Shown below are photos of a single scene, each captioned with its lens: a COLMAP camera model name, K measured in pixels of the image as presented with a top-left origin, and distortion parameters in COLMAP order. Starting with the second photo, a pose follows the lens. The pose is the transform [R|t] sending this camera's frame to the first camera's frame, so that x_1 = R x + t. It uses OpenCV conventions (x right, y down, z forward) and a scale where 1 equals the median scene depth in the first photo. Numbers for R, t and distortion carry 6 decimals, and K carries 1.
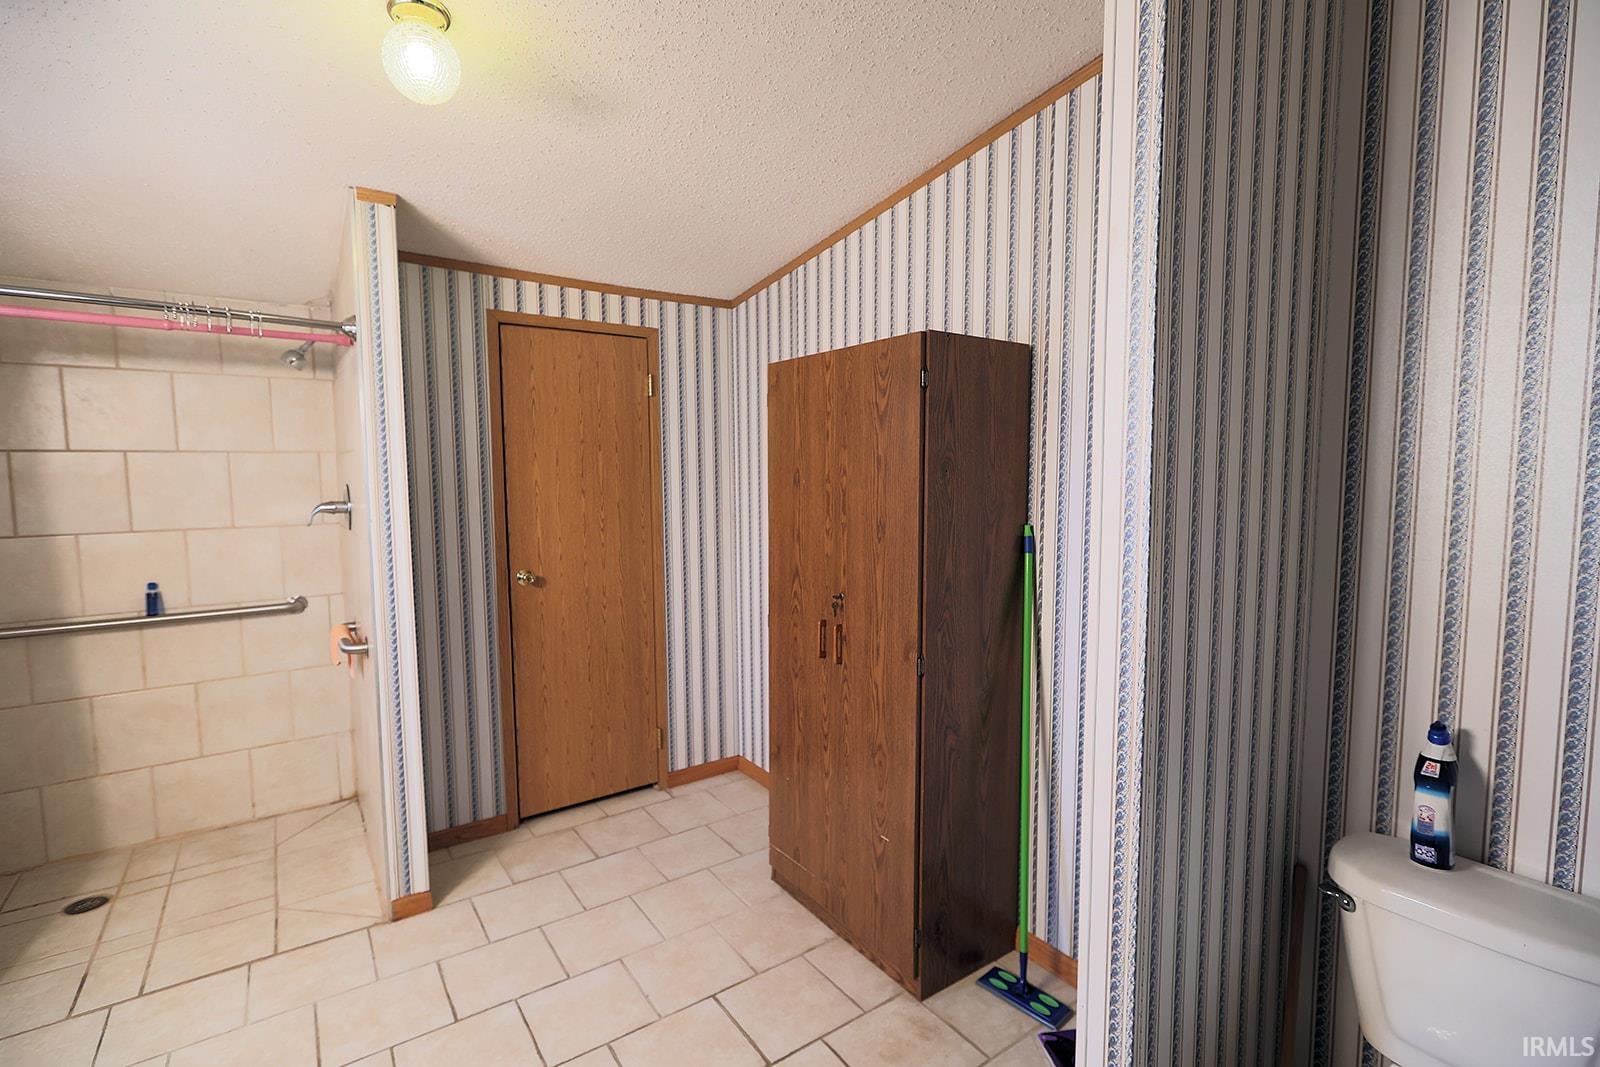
lens RADIAL K [[764.6, 0, 804.2], [0, 764.6, 530.4], [0, 0, 1]] dist [0.005174, -0.000103]
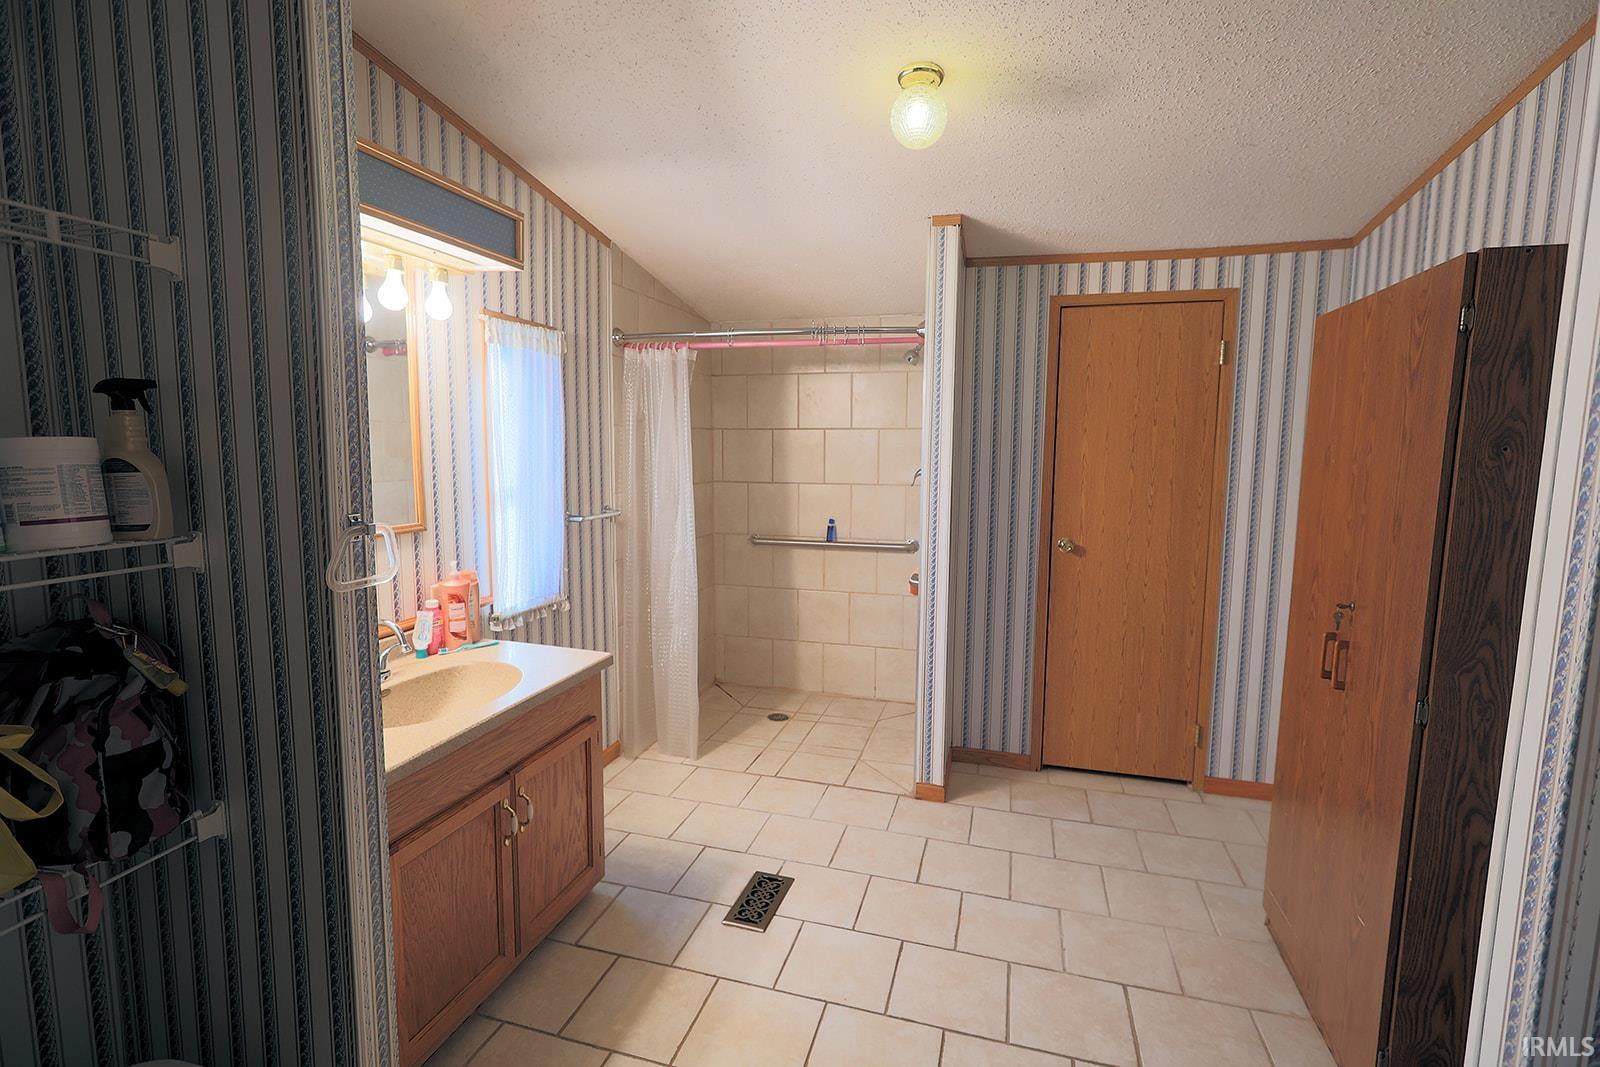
lens RADIAL K [[764.6, 0, 792.6], [0, 764.6, 534.0], [0, 0, 1]] dist [0.005174, -0.000103]
pose [[0.611853, 0.101960, -0.784372, 0.254793], [-0.075231, 0.994663, 0.070611, -0.000837], [0.787386, 0.015805, 0.616258, 0.043904]]
